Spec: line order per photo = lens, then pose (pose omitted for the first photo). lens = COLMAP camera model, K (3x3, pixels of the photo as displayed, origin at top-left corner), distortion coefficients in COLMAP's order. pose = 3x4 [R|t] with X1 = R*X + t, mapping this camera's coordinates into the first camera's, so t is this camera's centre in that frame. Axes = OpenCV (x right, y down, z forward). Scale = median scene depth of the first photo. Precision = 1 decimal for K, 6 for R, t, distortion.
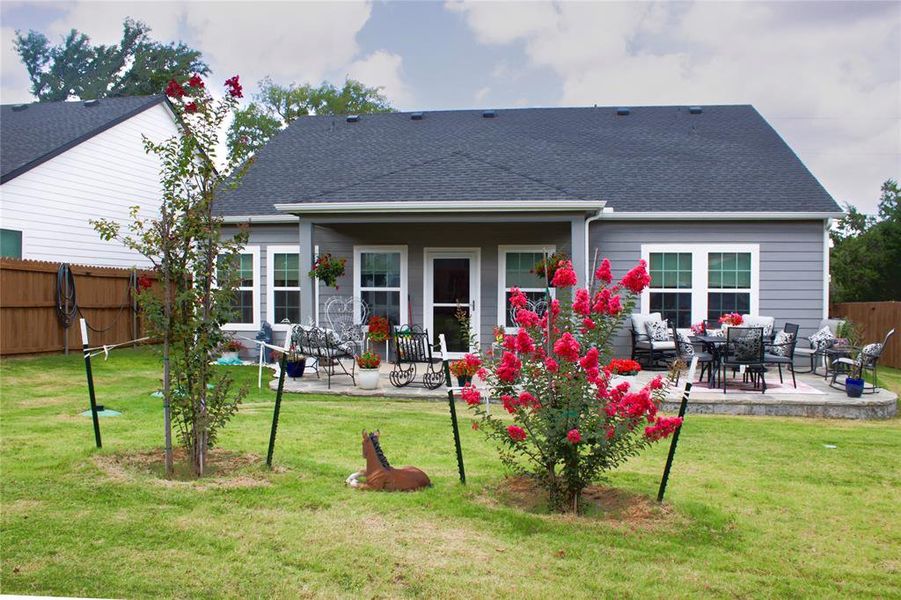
lens RADIAL K [[753.3, 0, 450.5], [0, 753.3, 300.0], [0, 0, 1]] dist [-0.155706, 0.121984]
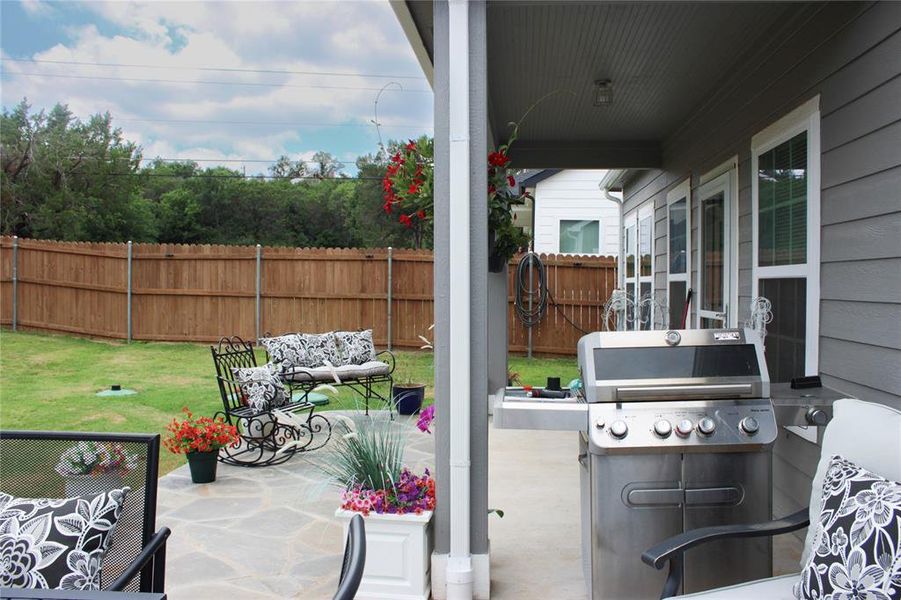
lens RADIAL K [[753.3, 0, 450.5], [0, 753.3, 300.0], [0, 0, 1]] dist [-0.155706, 0.121984]
pose [[0.055746, 0.014488, -0.998340, 0.392397], [-0.025642, 0.999586, 0.013074, -0.002813], [0.998116, 0.024871, 0.056094, 0.882799]]
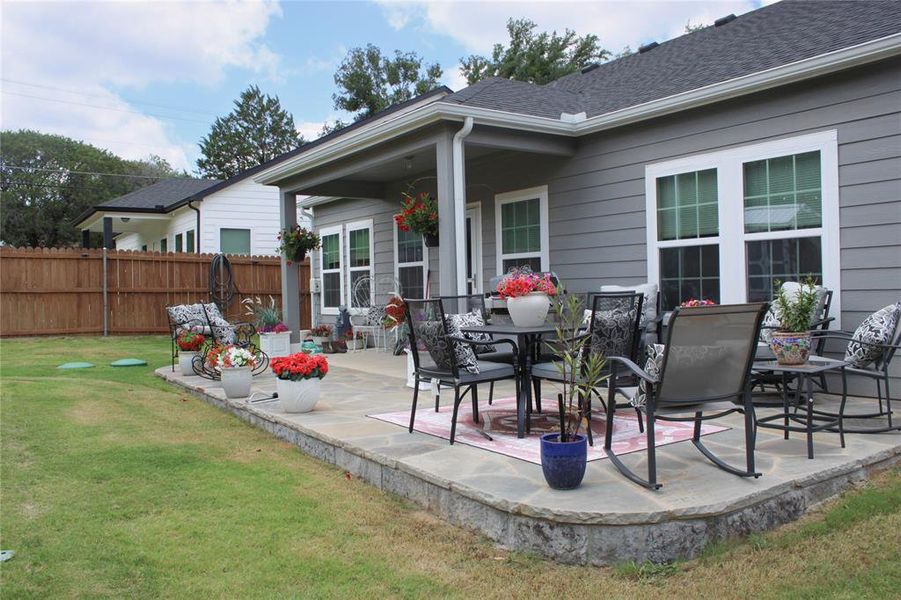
lens RADIAL K [[753.3, 0, 450.5], [0, 753.3, 300.0], [0, 0, 1]] dist [-0.155706, 0.121984]
pose [[0.670904, -0.008712, -0.741493, 0.584608], [0.005330, 0.999962, -0.006926, 0.032524], [0.741525, 0.000694, 0.670925, 0.507371]]
